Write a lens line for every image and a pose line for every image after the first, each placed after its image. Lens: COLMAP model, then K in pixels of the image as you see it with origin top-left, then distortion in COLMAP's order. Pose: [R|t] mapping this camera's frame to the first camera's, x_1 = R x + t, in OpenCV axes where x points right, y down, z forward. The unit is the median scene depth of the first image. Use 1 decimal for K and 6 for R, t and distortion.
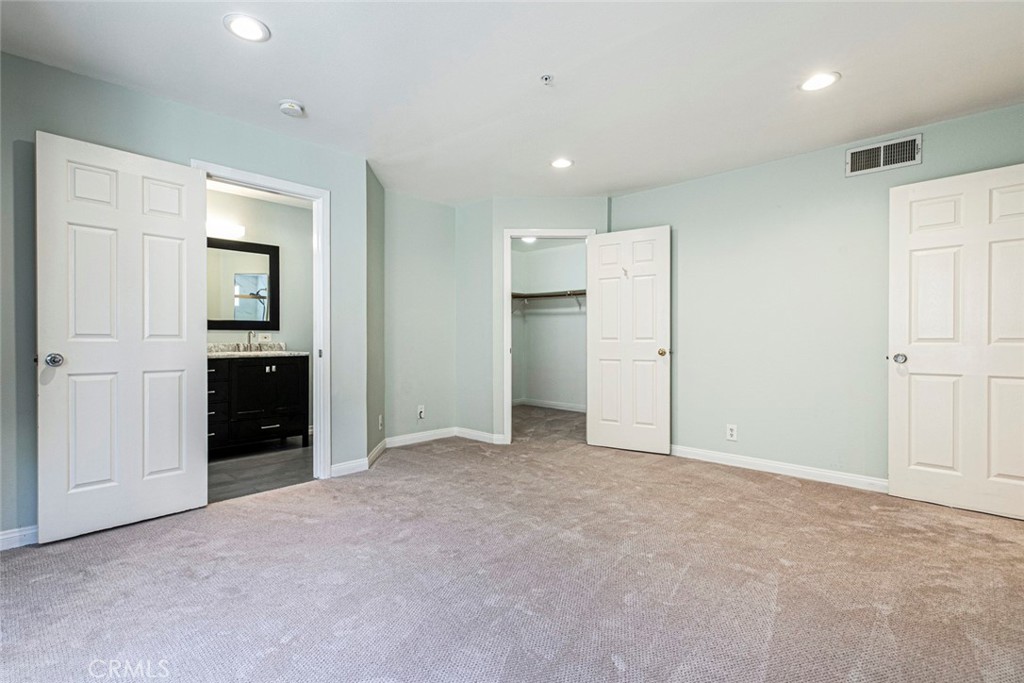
lens RADIAL K [[483.8, 0, 507.9], [0, 483.8, 343.7], [0, 0, 1]] dist [-0.000454, 0.000071]
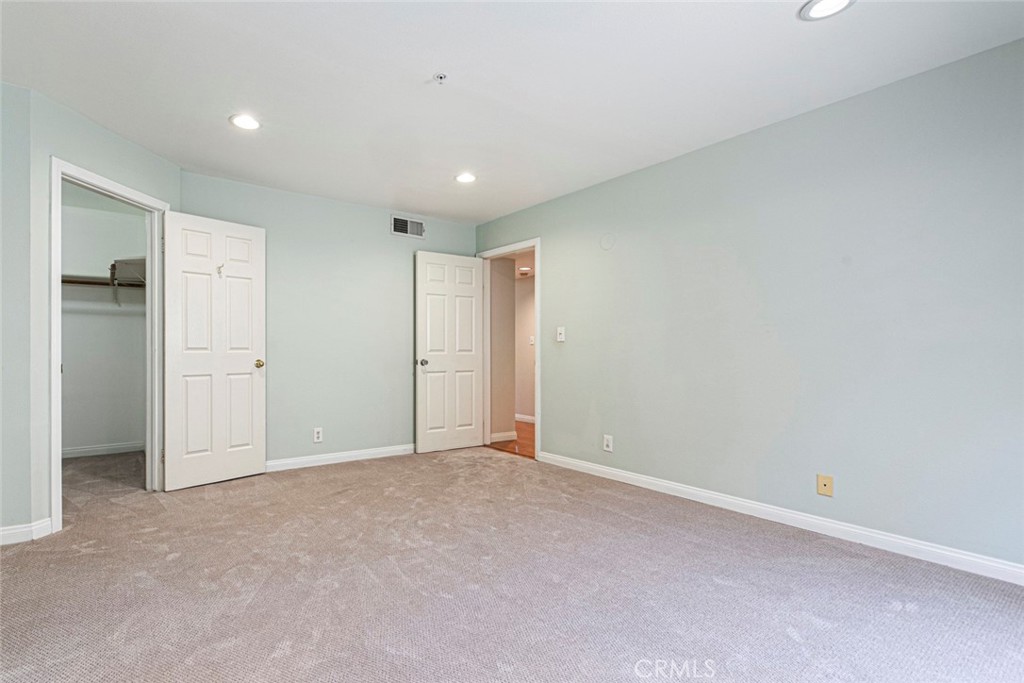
lens RADIAL K [[427.5, 0, 511.2], [0, 427.5, 349.1], [0, 0, 1]] dist [0.000431, 0.000130]
pose [[0.211029, 0.001471, 0.977479, -0.402250], [0.001765, 0.999997, -0.001886, -0.008695], [-0.977478, 0.002123, 0.211025, 0.378916]]
